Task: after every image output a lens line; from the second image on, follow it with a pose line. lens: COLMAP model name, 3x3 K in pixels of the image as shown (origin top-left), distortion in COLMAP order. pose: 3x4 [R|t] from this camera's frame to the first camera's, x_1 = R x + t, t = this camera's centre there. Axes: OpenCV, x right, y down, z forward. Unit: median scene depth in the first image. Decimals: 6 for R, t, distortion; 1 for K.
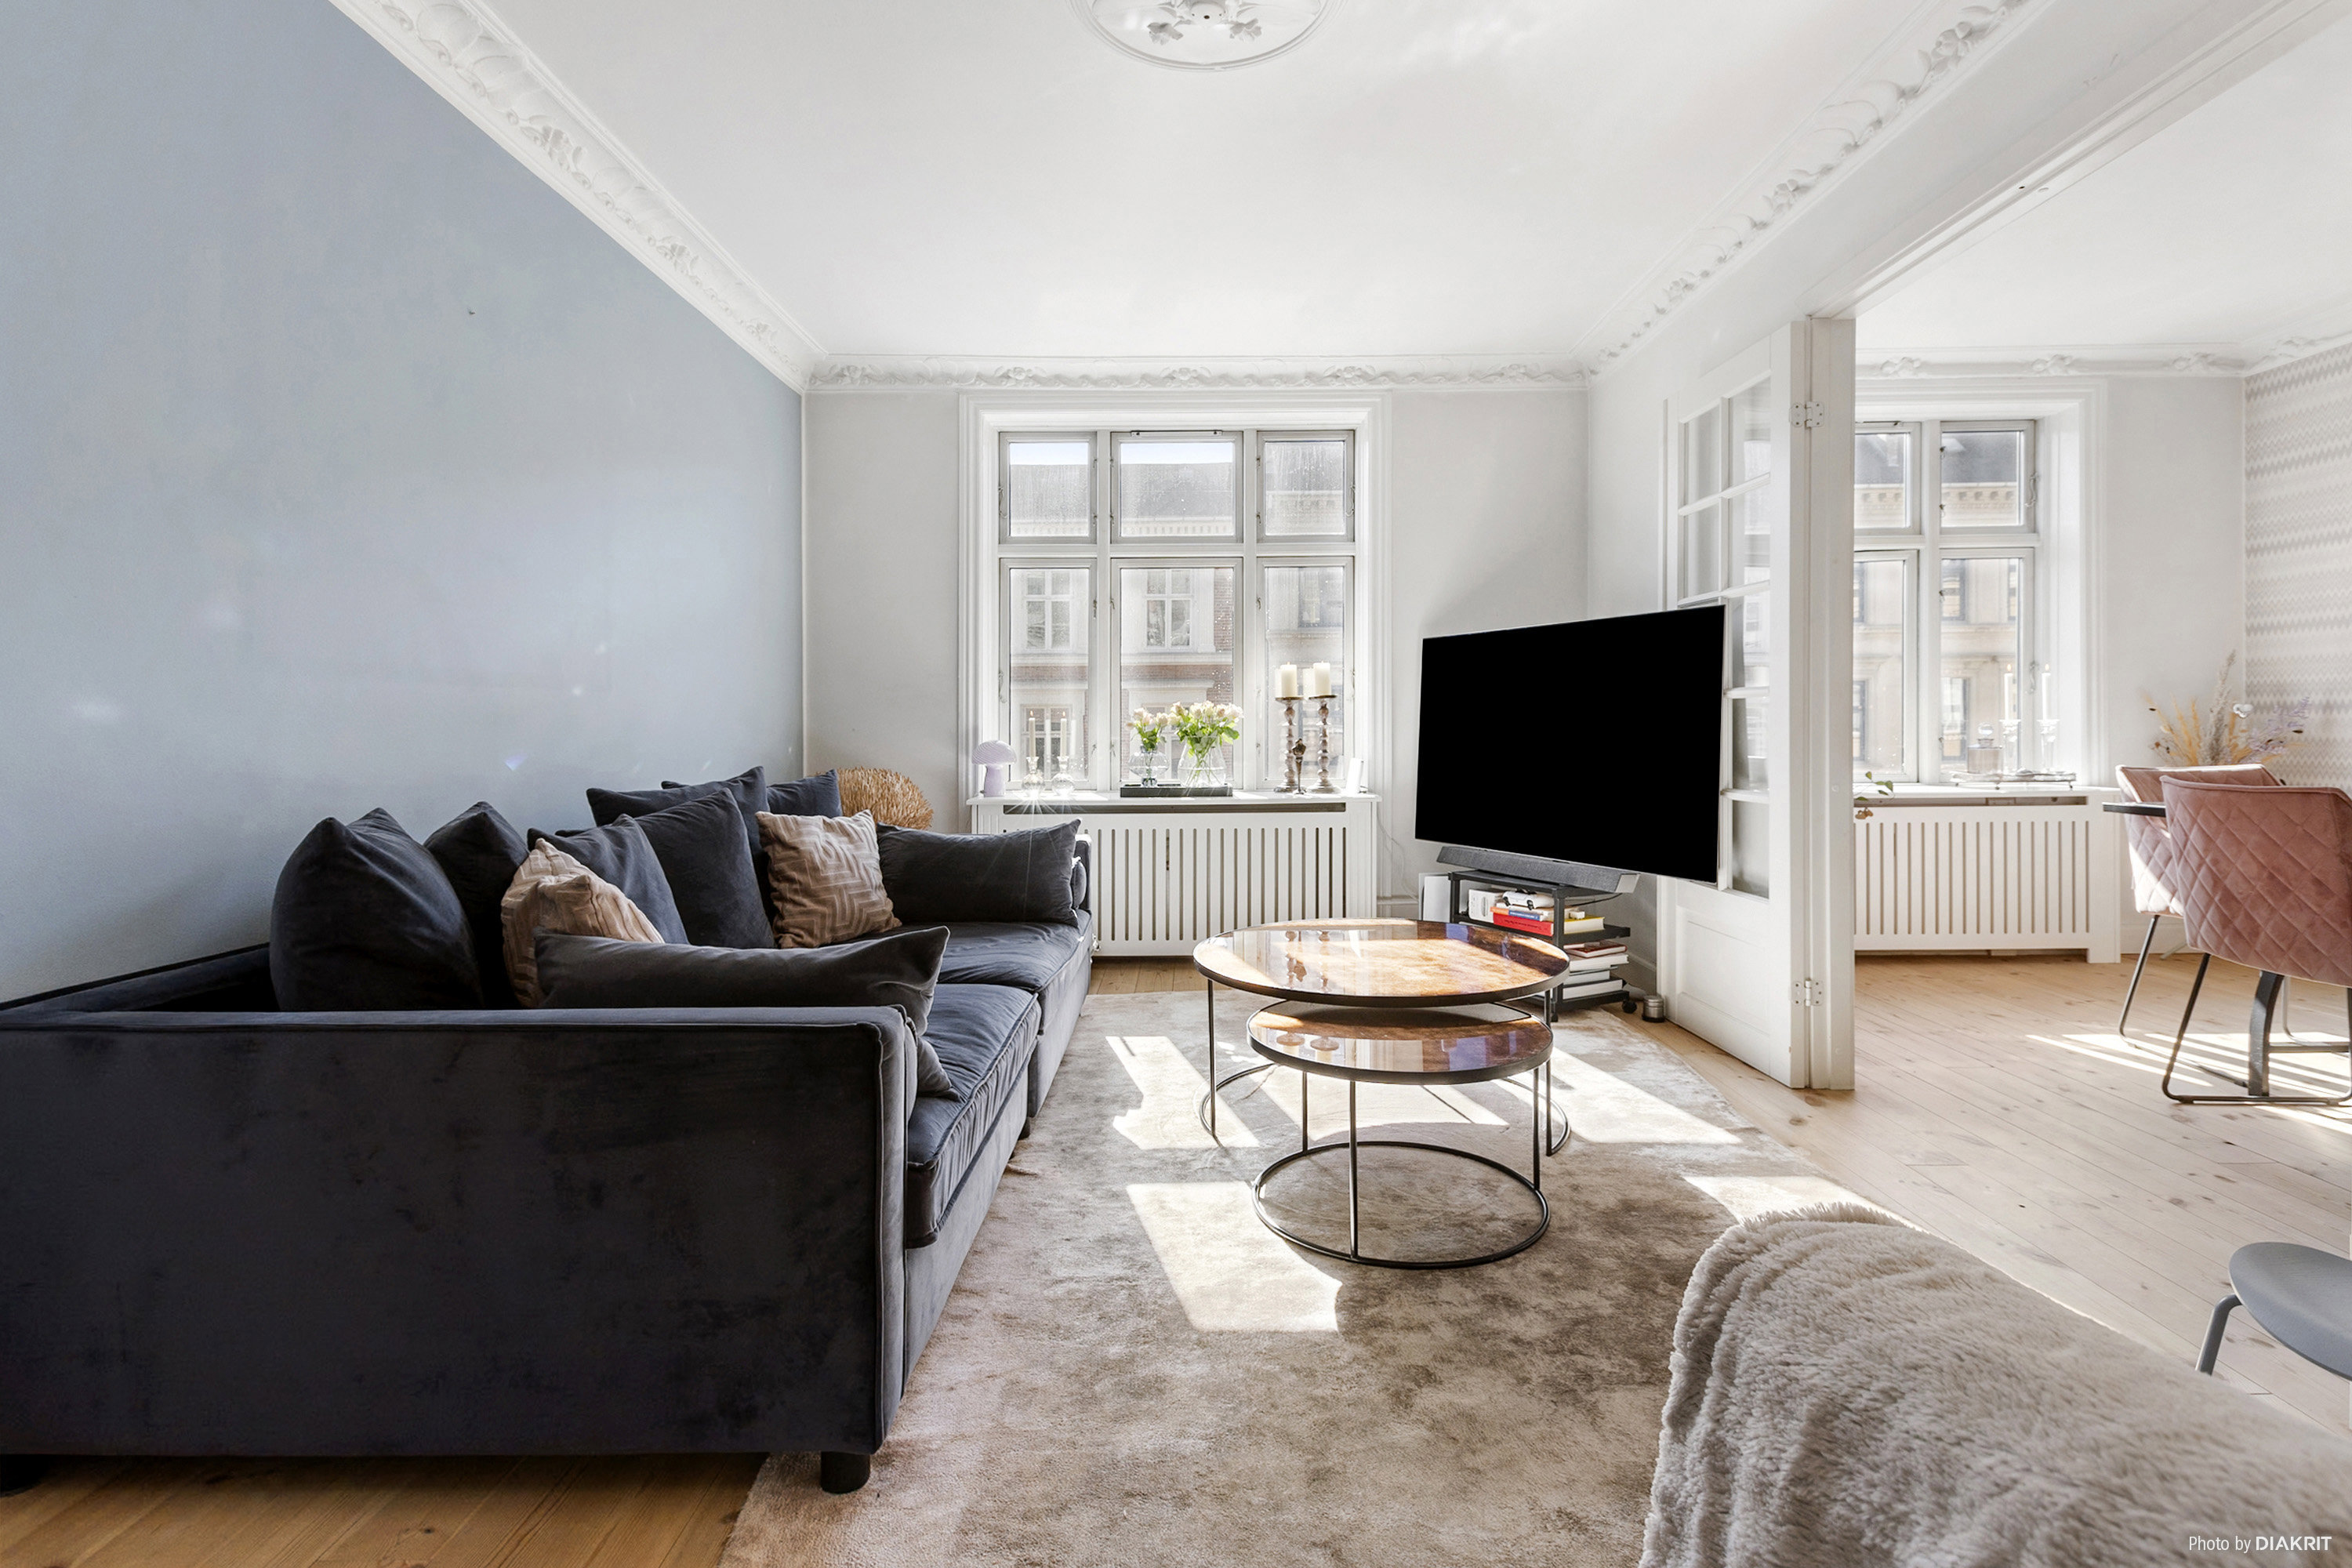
lens RADIAL K [[1126.0, 0, 1179.4], [0, 1126.0, 715.0], [0, 0, 1]] dist [-0.000304, -0.001216]
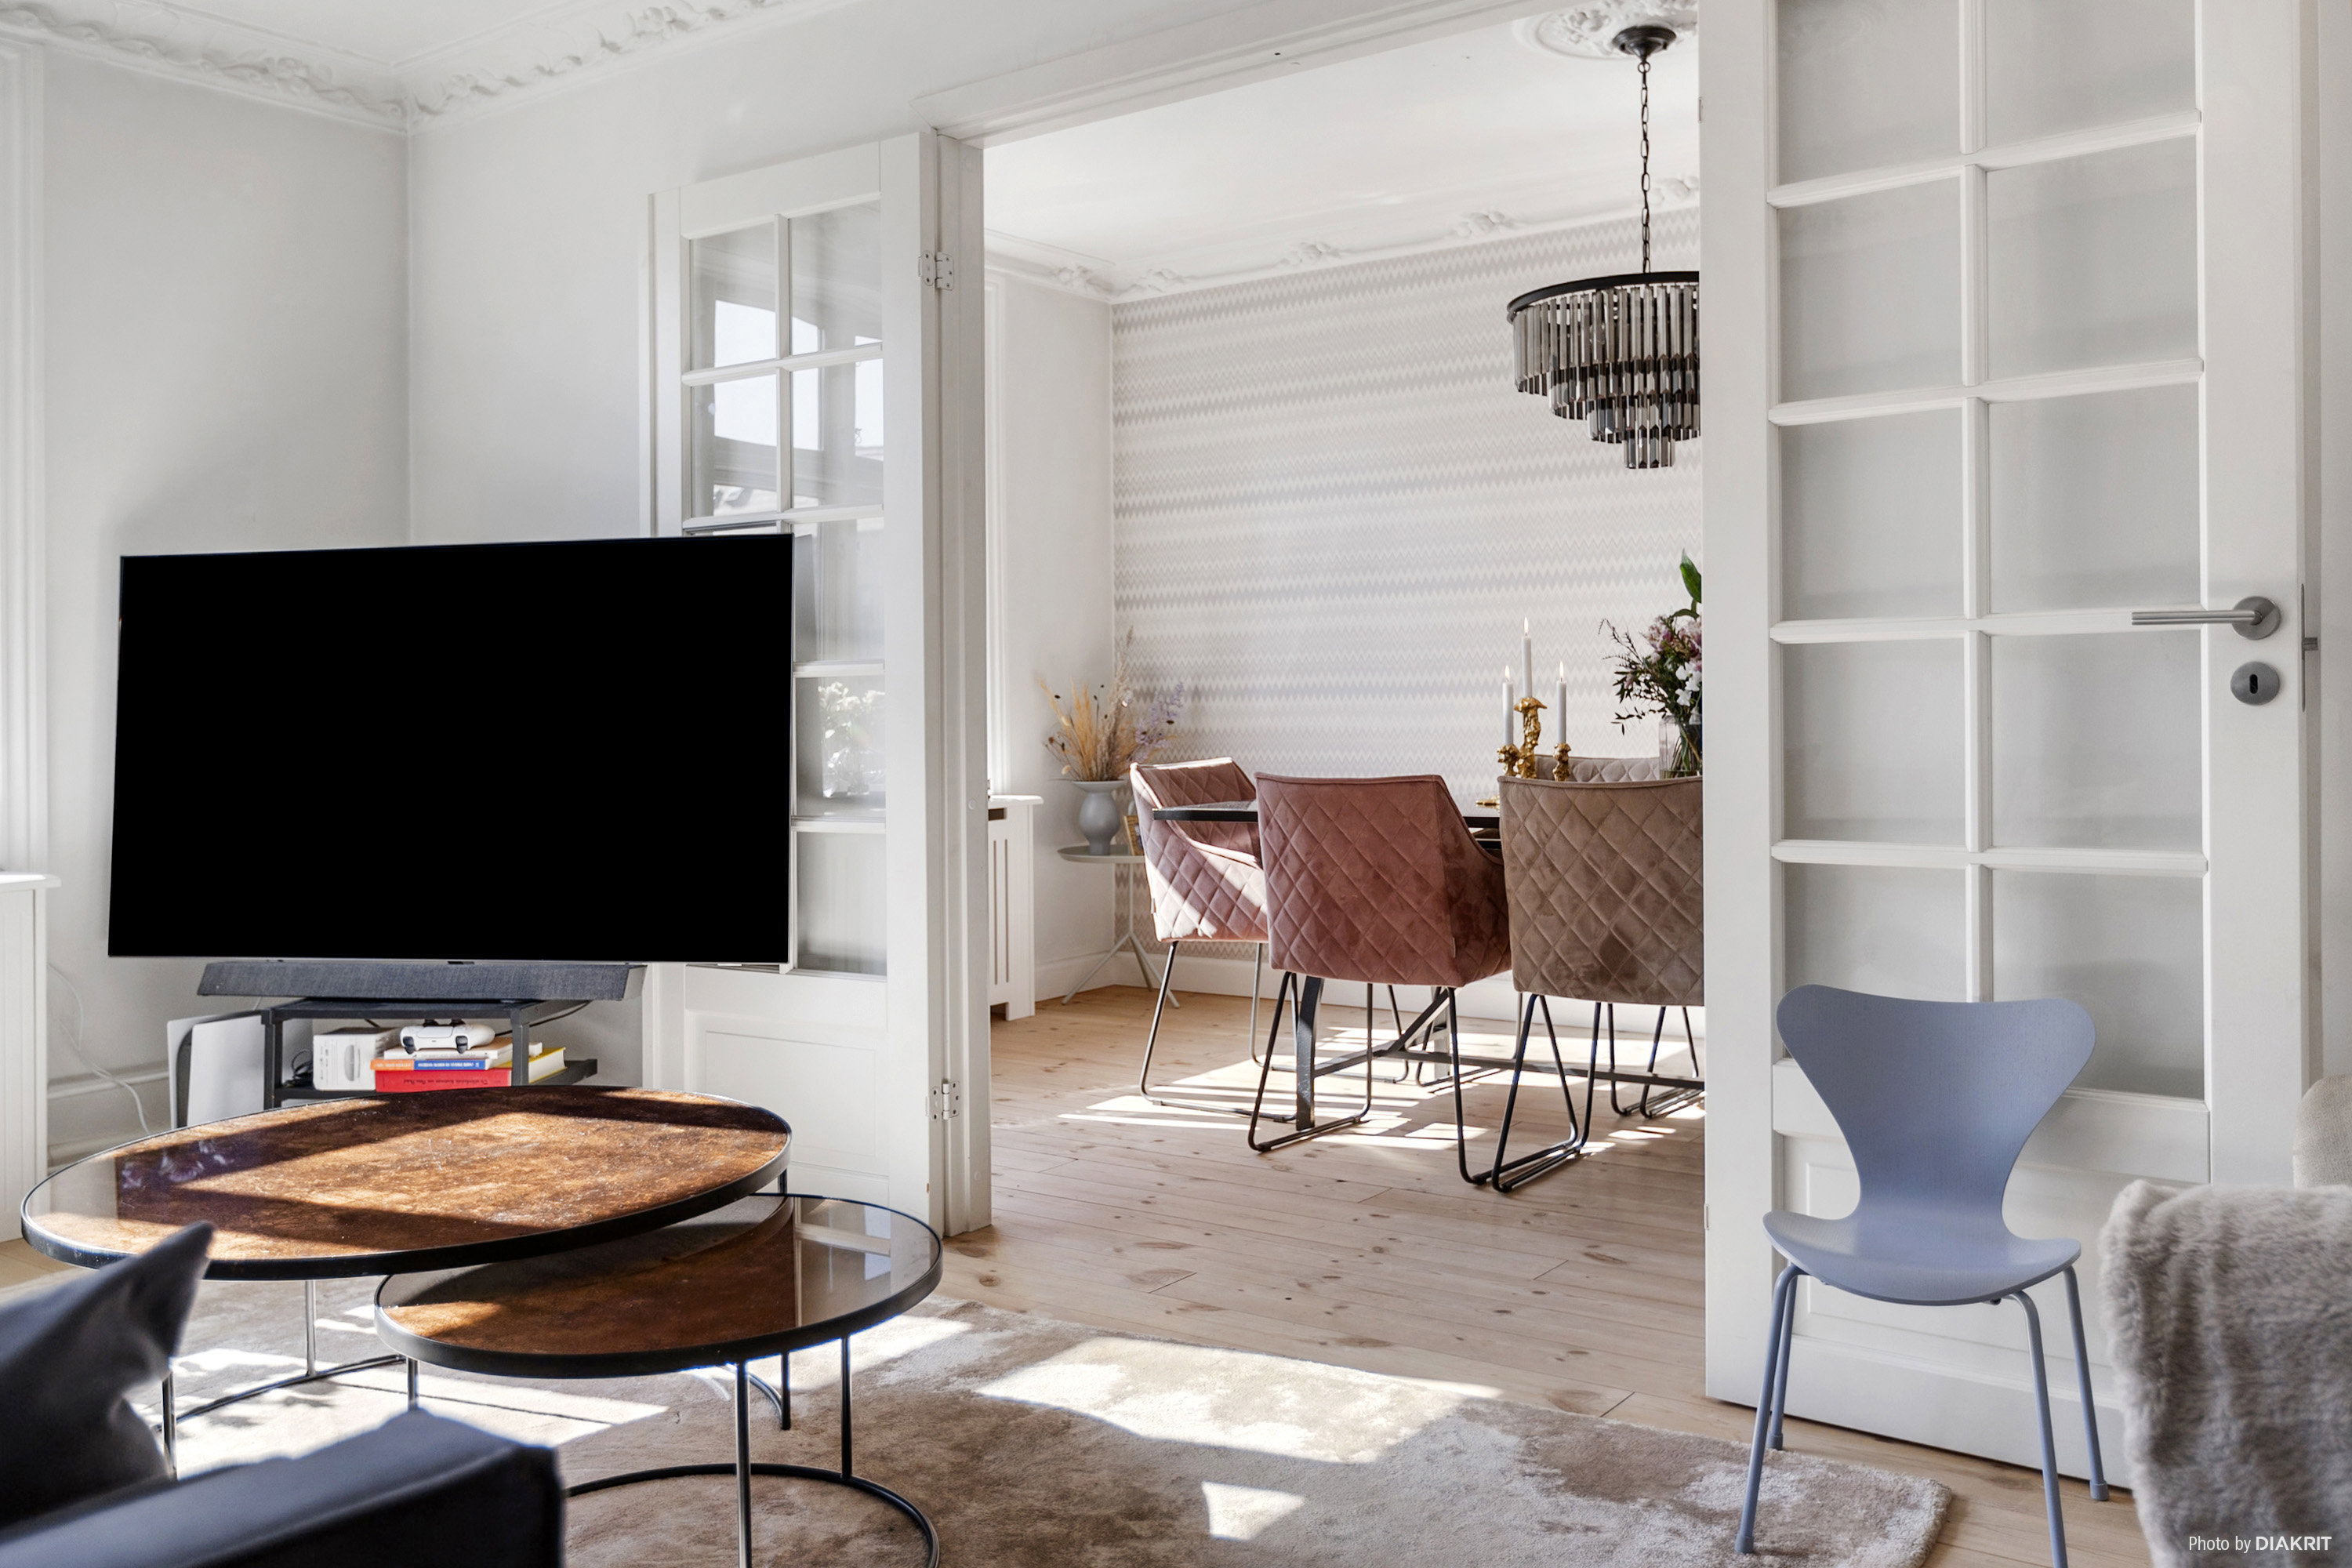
lens RADIAL K [[1933.8, 0, 1176.1], [0, 1933.8, 698.3], [0, 0, 1]] dist [0.000294, -0.009573]
pose [[0.580160, -0.001148, 0.814501, -0.299792], [0.008020, 0.999959, -0.004303, 0.003932], [-0.814463, 0.009029, 0.580146, 0.169025]]
